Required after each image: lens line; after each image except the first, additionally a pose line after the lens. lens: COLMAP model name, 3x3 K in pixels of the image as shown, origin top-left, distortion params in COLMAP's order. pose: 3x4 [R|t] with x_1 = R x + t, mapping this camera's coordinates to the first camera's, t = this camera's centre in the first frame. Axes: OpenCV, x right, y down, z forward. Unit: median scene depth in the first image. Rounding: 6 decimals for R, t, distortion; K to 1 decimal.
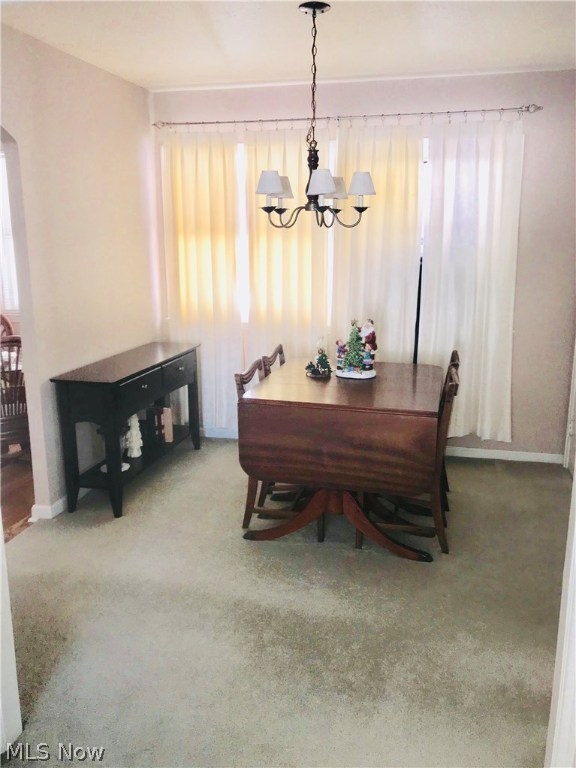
lens RADIAL K [[629.6, 0, 287.2], [0, 629.6, 385.4], [0, 0, 1]] dist [0.032900, -0.067272]
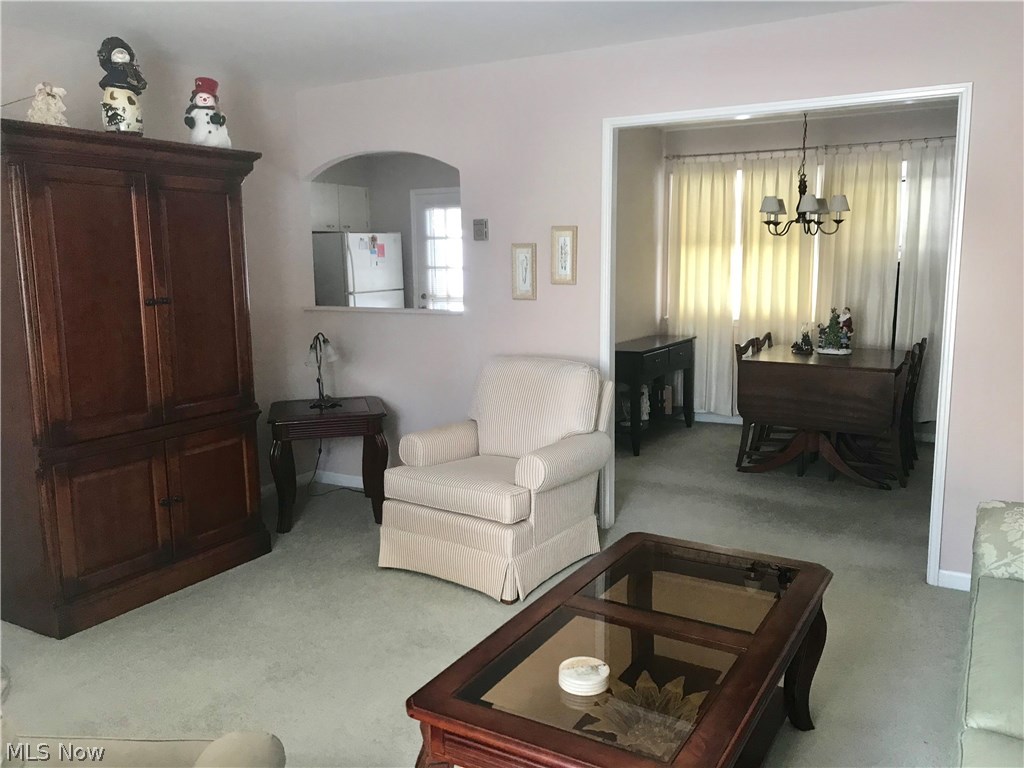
lens RADIAL K [[839.5, 0, 513.2], [0, 839.5, 379.7], [0, 0, 1]] dist [0.032900, -0.067272]
pose [[0.959662, 0.032690, -0.279248, -0.031990], [-0.058180, 0.994810, -0.083481, 0.211334], [0.275069, 0.096360, 0.956583, -0.749738]]
